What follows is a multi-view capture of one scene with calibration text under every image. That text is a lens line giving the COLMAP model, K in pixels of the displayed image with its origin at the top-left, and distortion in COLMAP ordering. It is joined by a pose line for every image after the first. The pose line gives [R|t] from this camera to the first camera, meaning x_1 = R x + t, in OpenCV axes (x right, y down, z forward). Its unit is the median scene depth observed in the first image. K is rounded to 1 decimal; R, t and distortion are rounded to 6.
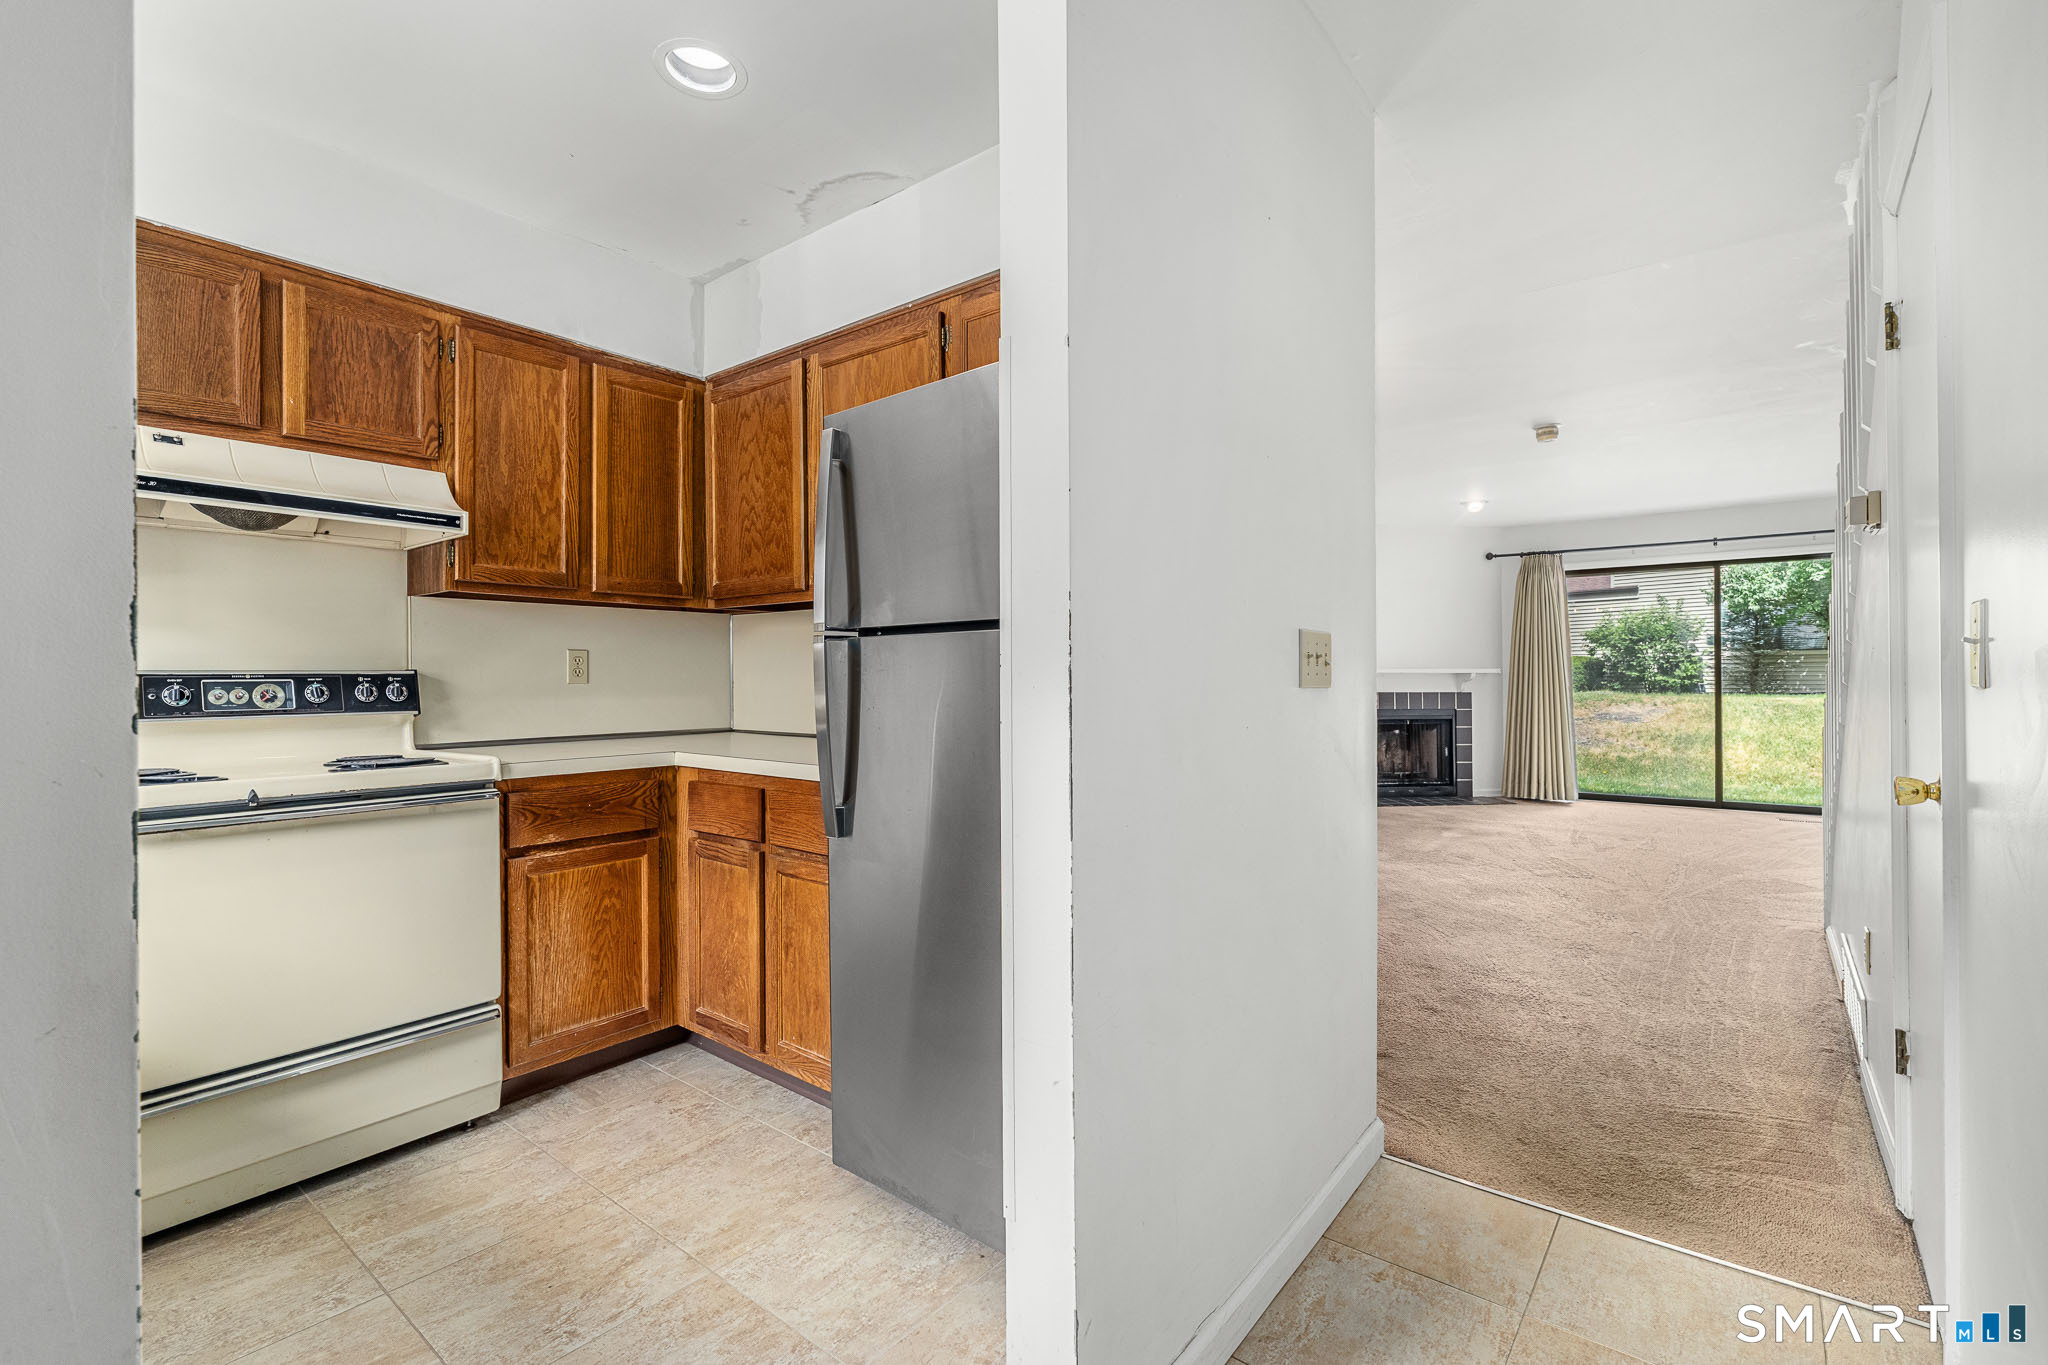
lens RADIAL K [[912.1, 0, 1024.9], [0, 912.1, 677.3], [0, 0, 1]] dist [-0.002096, 0.000359]
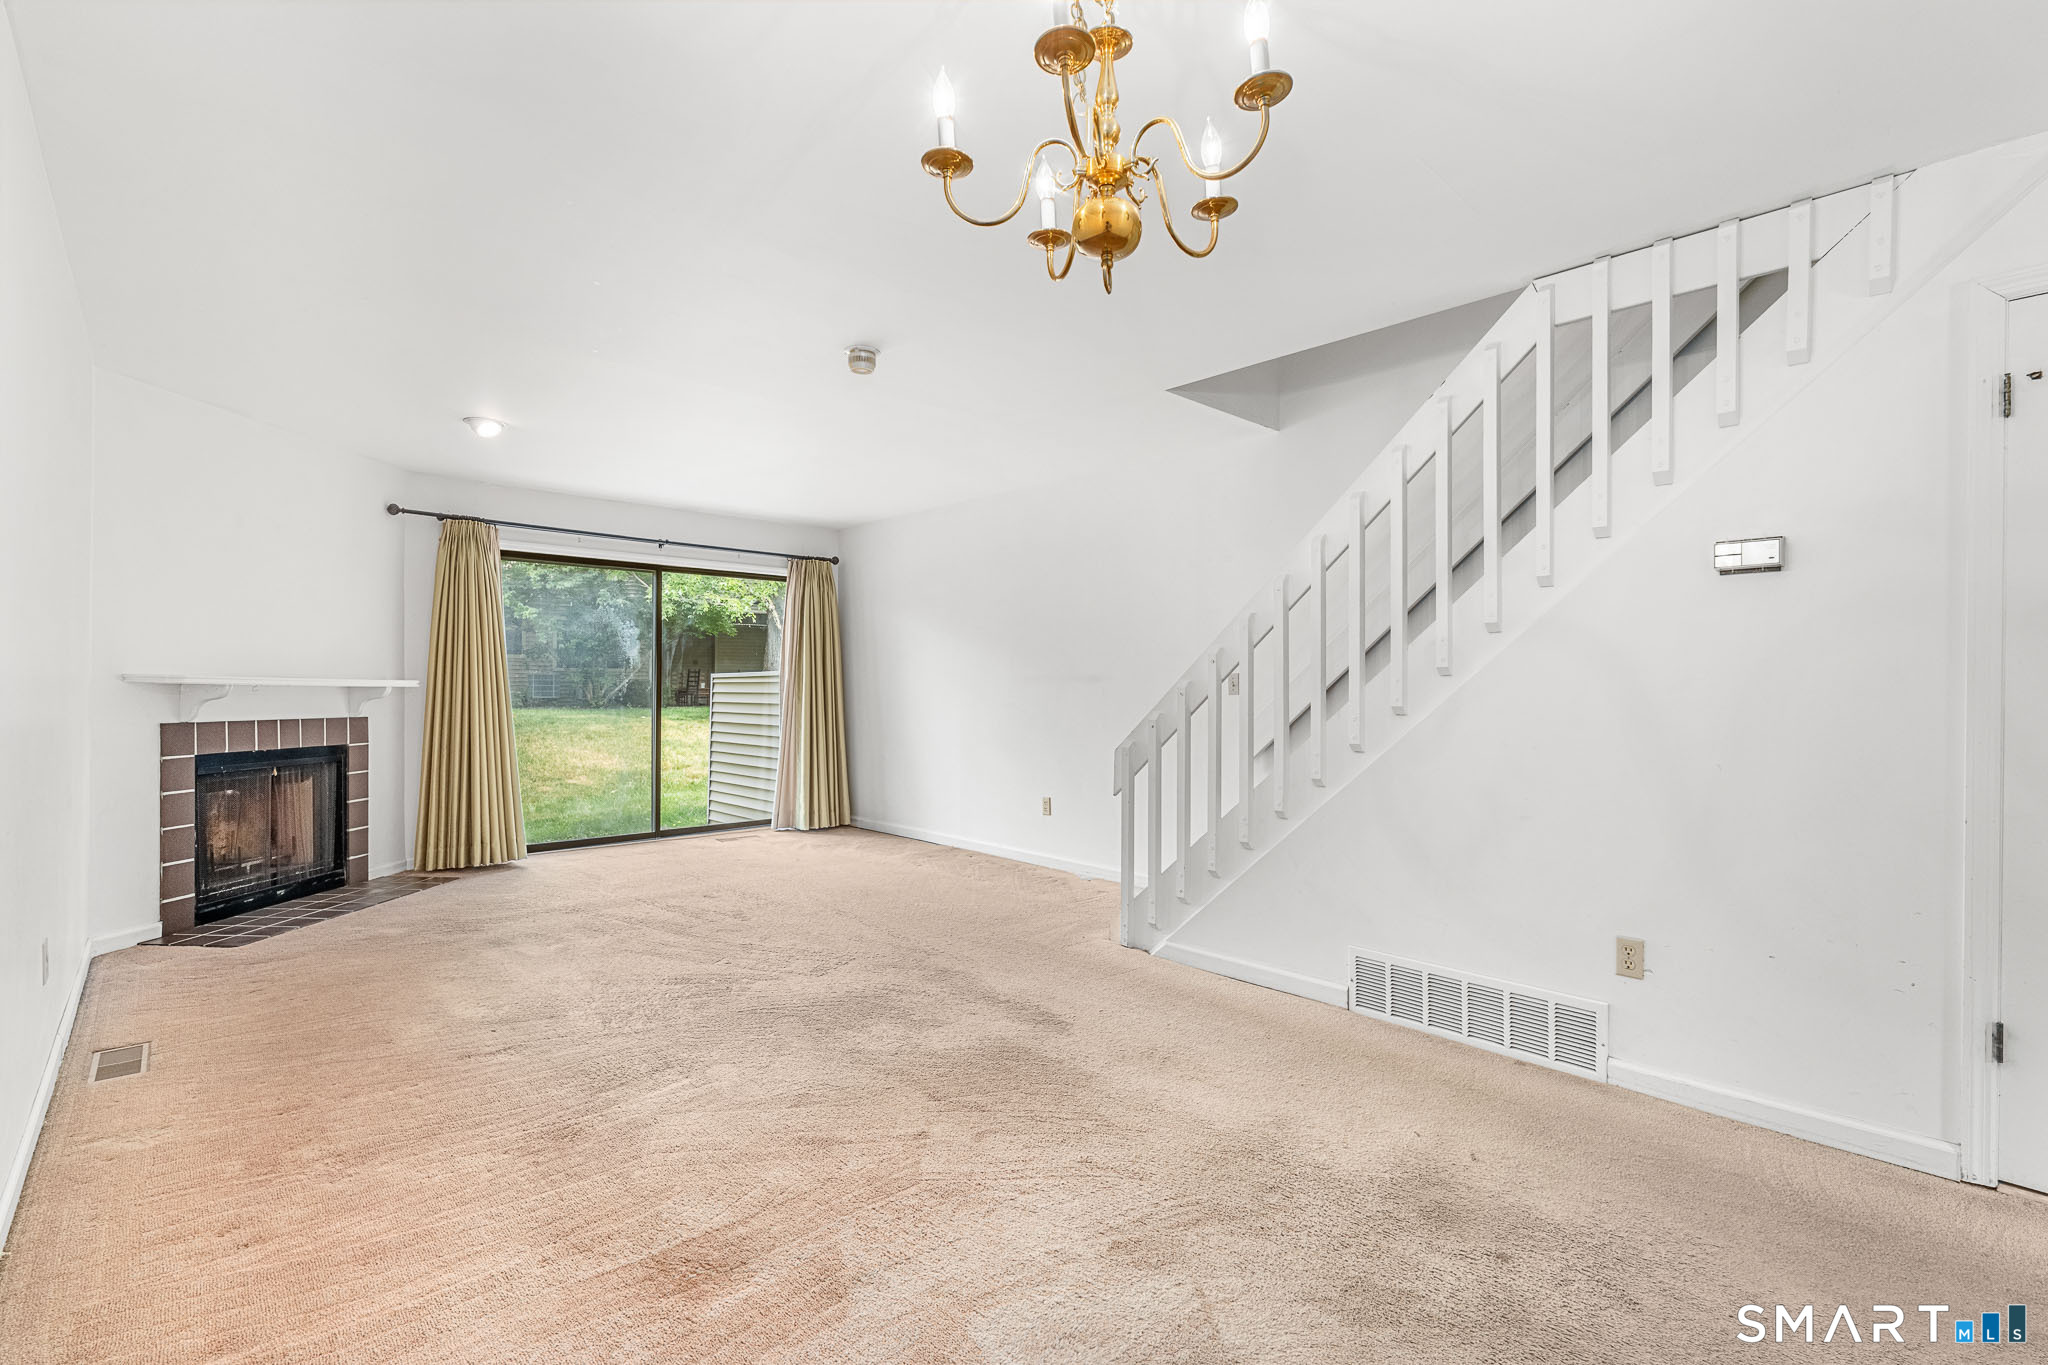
lens RADIAL K [[912.1, 0, 1034.8], [0, 912.1, 686.2], [0, 0, 1]] dist [-0.002096, 0.000359]
pose [[0.133240, 0.010843, 0.991024, -0.050787], [-0.004406, 0.999937, -0.010348, -0.000176], [-0.991074, -0.002988, 0.133280, 0.295328]]
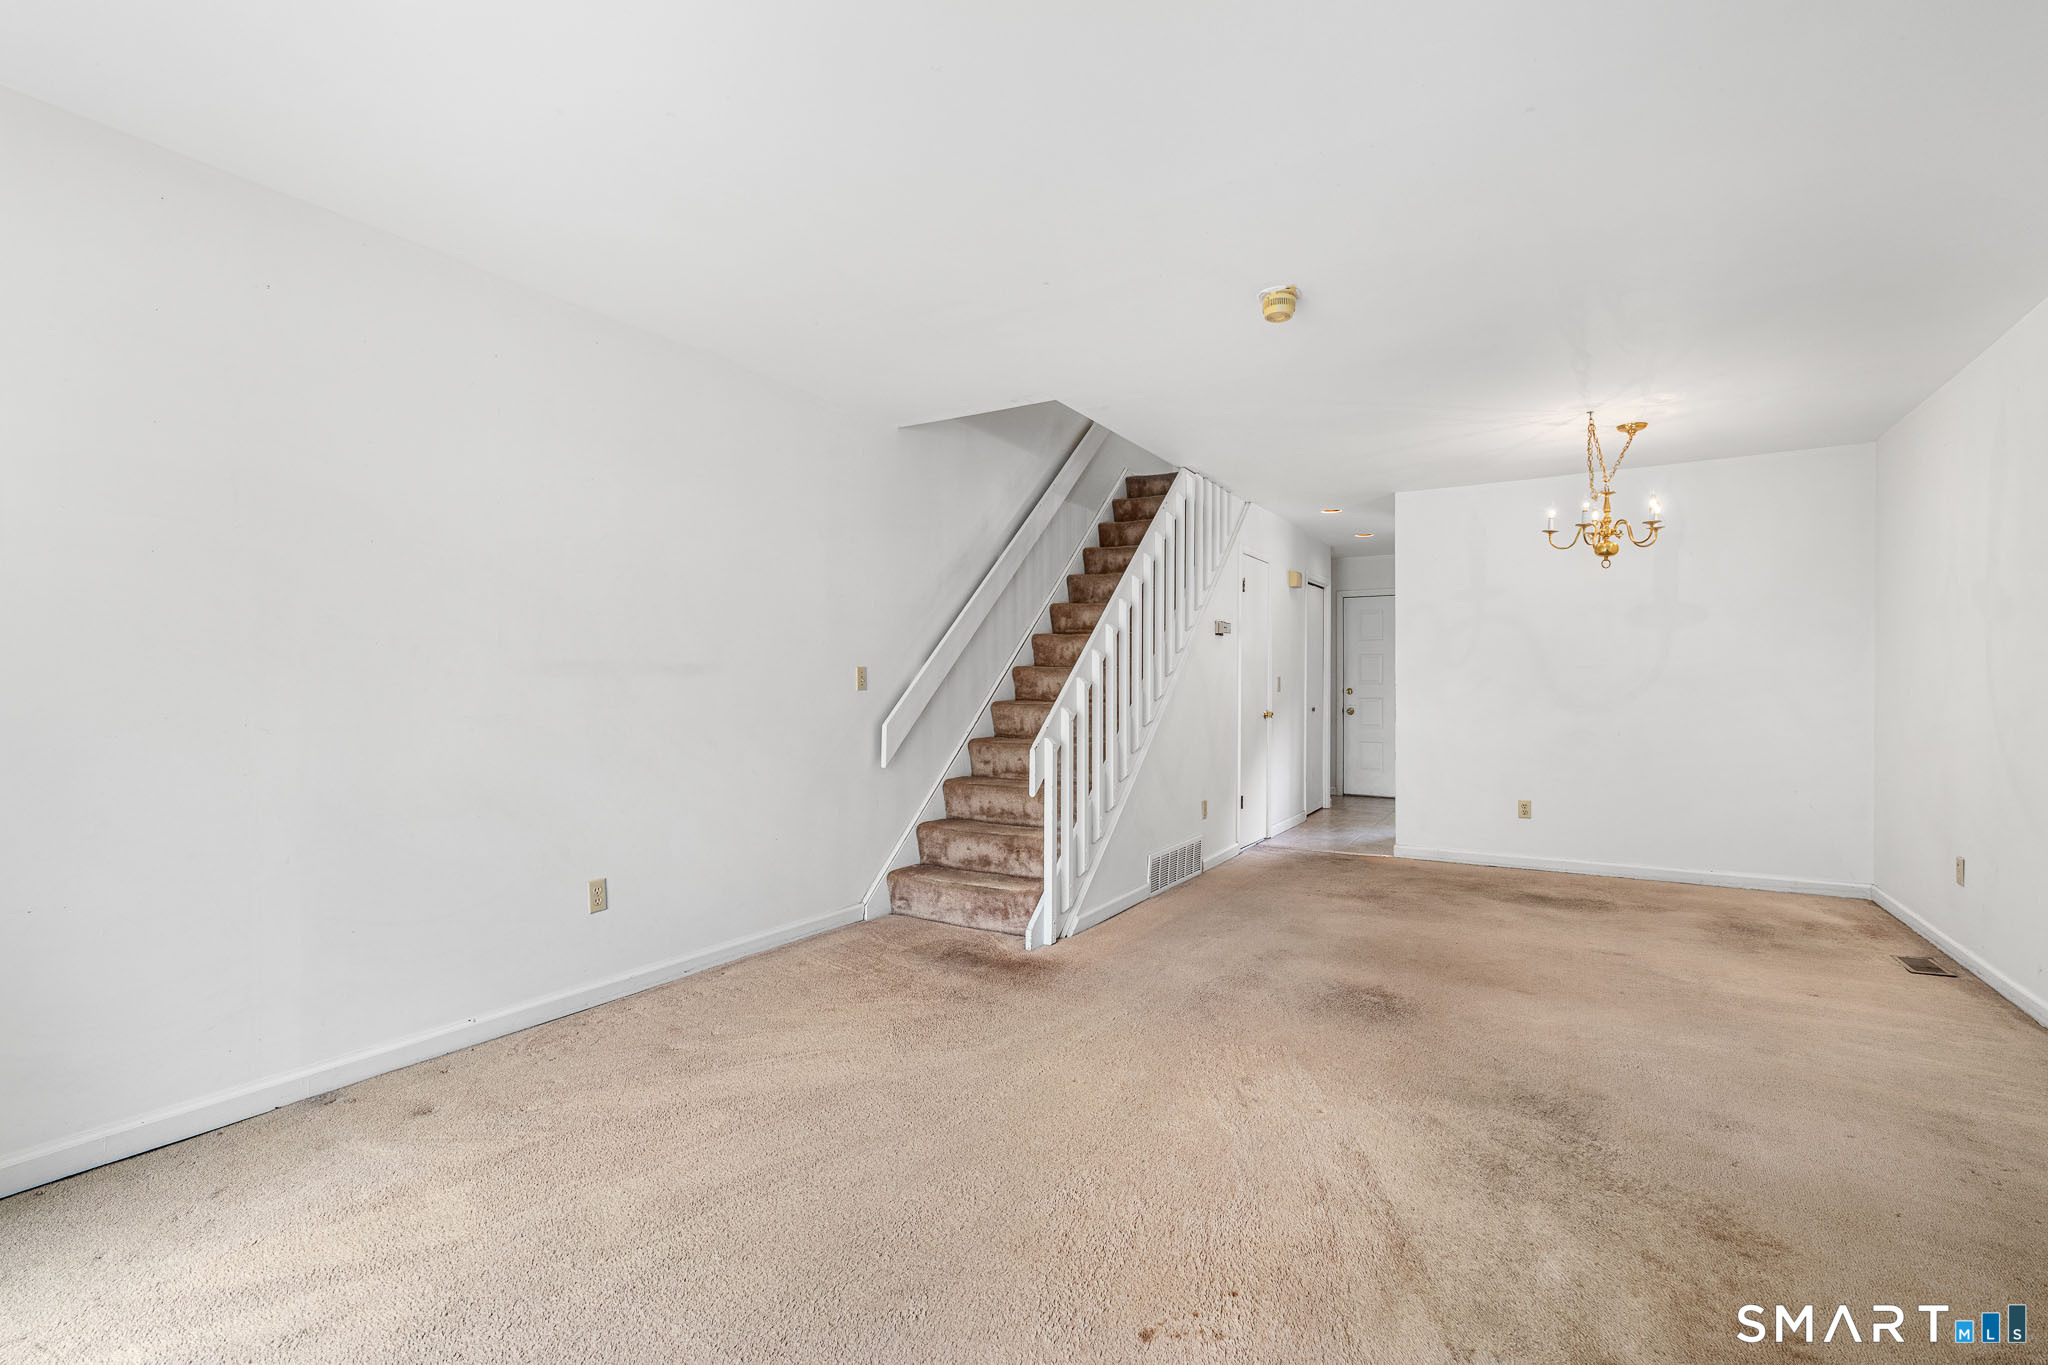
lens RADIAL K [[912.1, 0, 1035.6], [0, 912.1, 689.6], [0, 0, 1]] dist [-0.002096, 0.000359]
pose [[-0.989784, 0.005748, -0.142463, 0.316191], [0.005162, 0.999977, 0.004480, -0.003685], [0.142485, 0.003699, -0.989790, 0.618419]]
